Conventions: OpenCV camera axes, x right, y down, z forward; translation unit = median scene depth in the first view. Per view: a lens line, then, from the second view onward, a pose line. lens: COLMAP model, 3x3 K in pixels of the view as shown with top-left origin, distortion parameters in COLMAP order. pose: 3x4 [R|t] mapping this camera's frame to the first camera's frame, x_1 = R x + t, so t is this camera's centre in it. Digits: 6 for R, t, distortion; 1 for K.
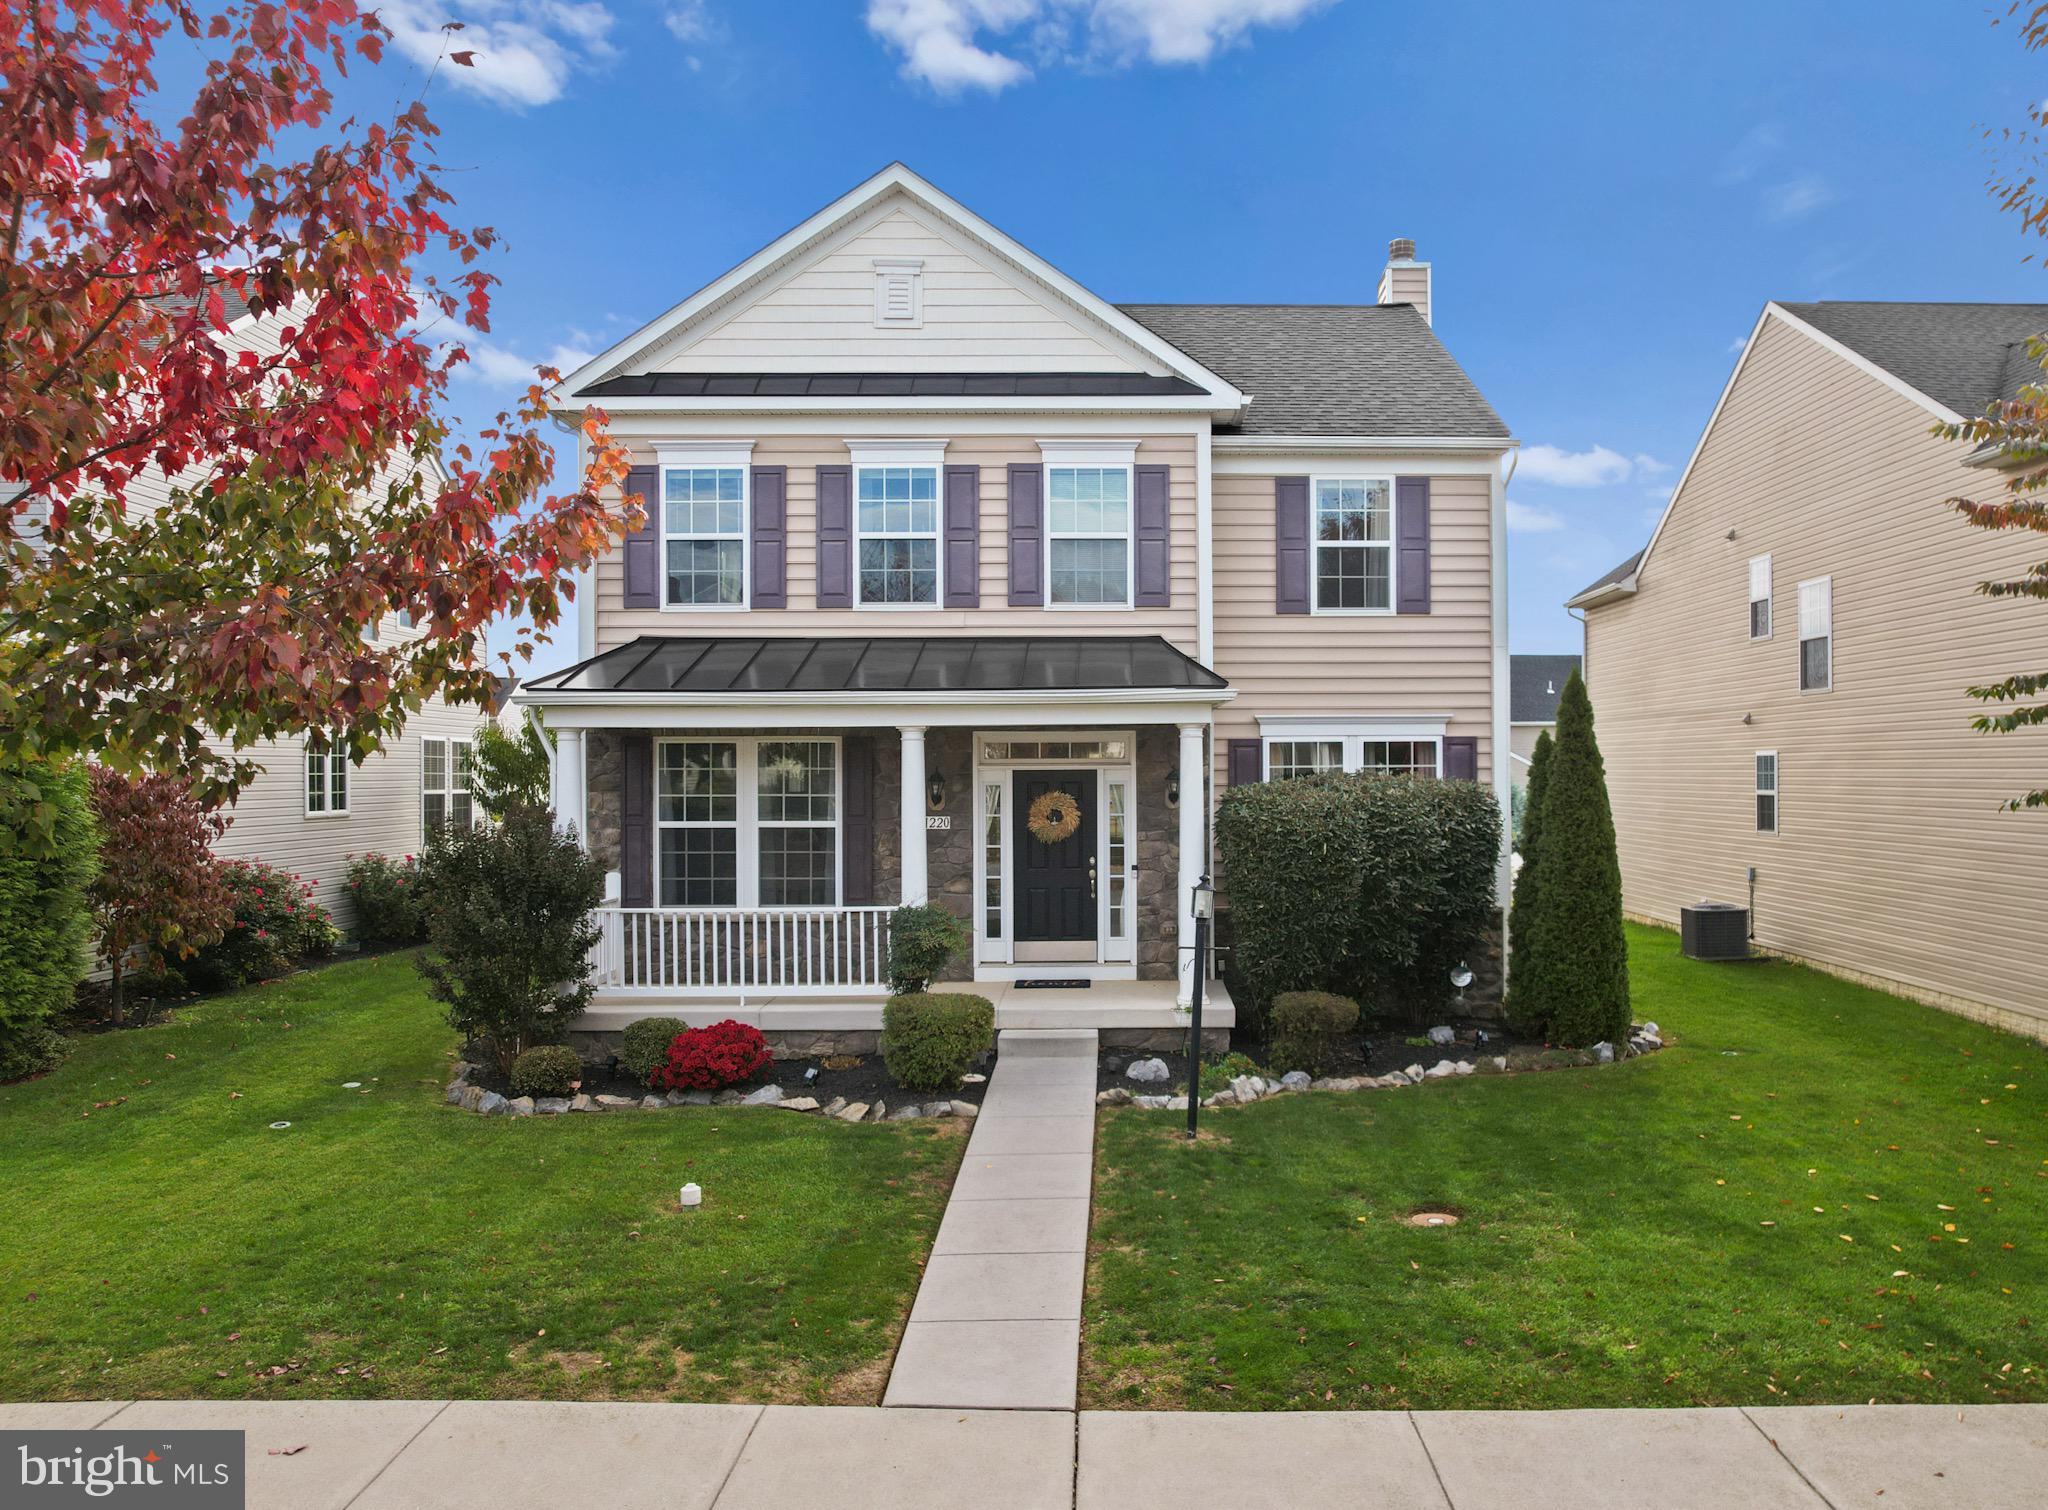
lens RADIAL K [[1492.4, 0, 1139.7], [0, 1492.4, 771.1], [0, 0, 1]] dist [-0.054002, -0.000553]
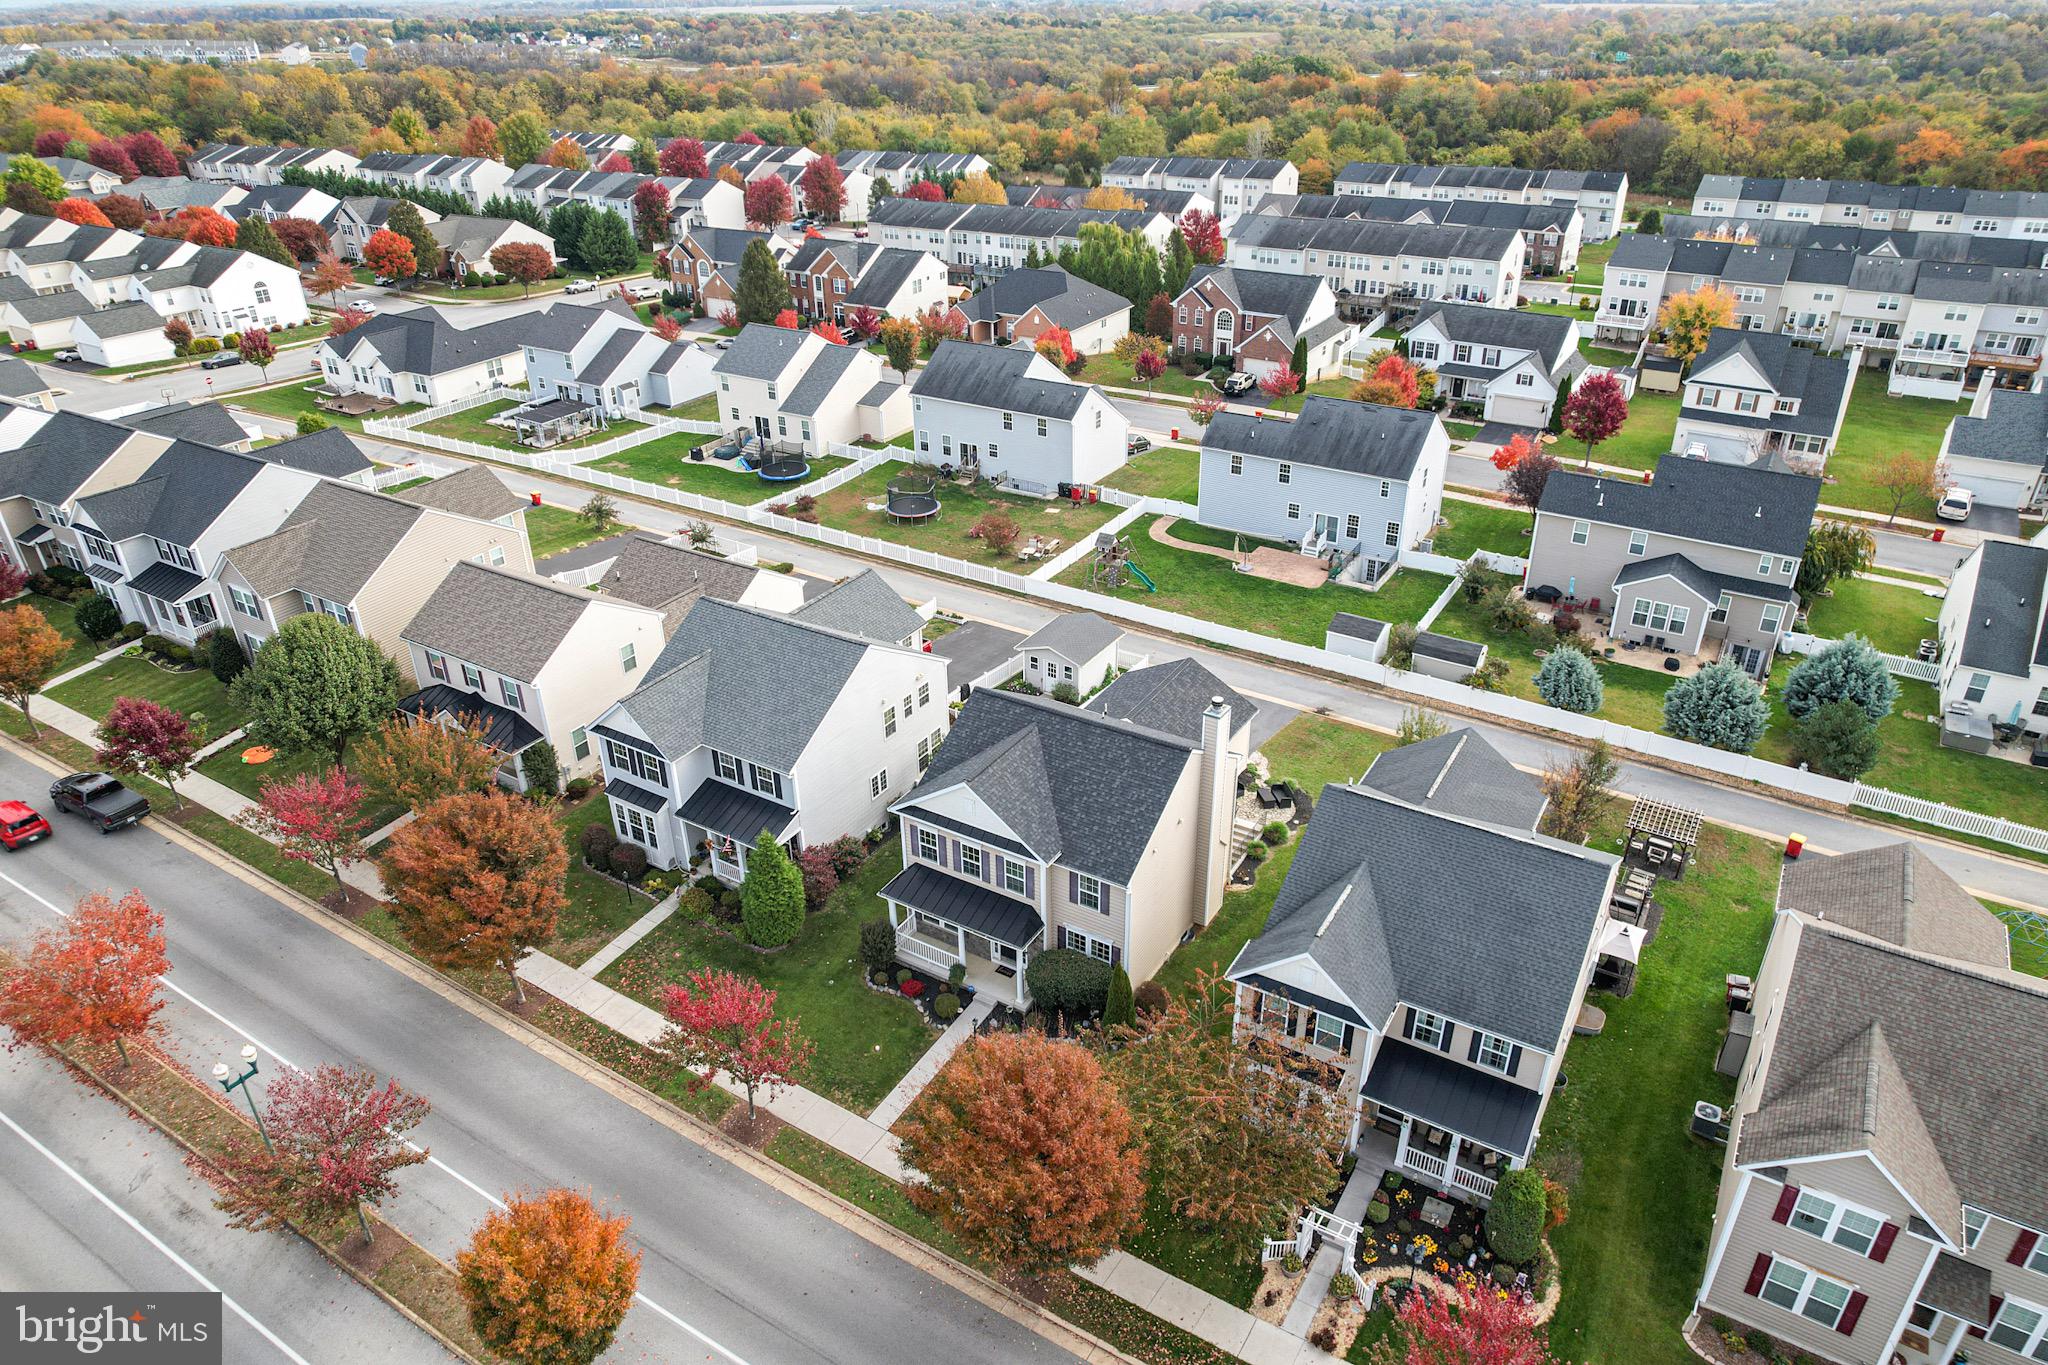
lens RADIAL K [[1323.9, 0, 1024.8], [0, 1323.9, 654.6], [0, 0, 1]] dist [-0.067720, 0.060983]
pose [[0.838194, 0.245732, -0.486875, 1.418224], [0.007882, 0.887187, 0.461344, -2.122544], [0.545315, -0.390533, 0.741697, -1.156625]]
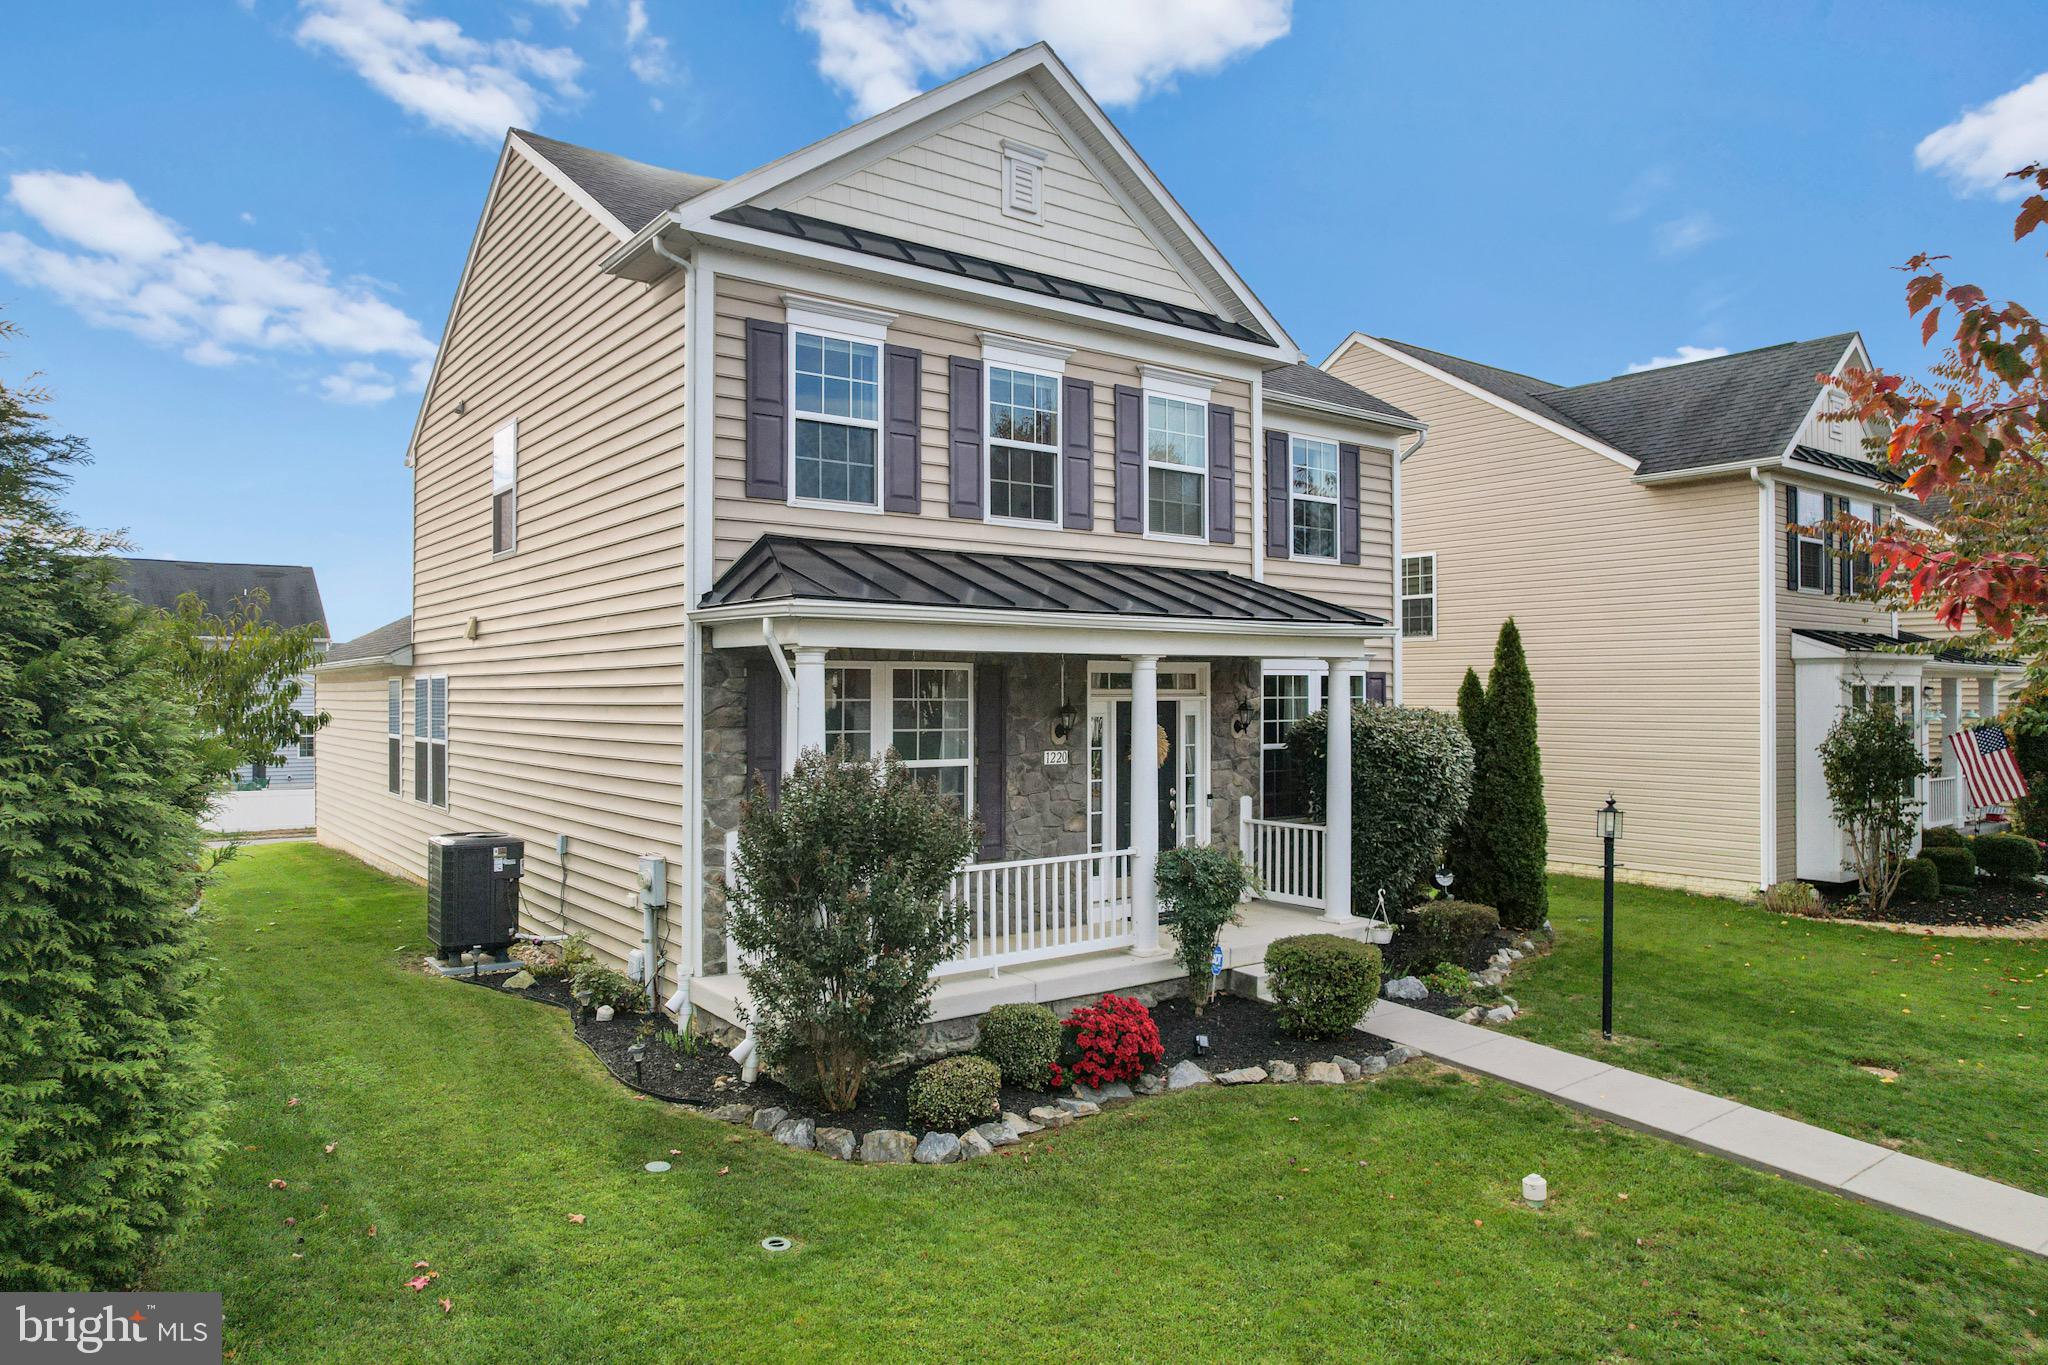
lens RADIAL K [[1305.9, 0, 1020.7], [0, 1305.9, 694.9], [0, 0, 1]] dist [-0.069749, 0.075058]
pose [[0.814988, 0.002639, 0.579472, -0.629296], [-0.002211, 0.999997, -0.001444, -0.003483], [-0.579474, -0.000104, 0.814991, 0.347097]]
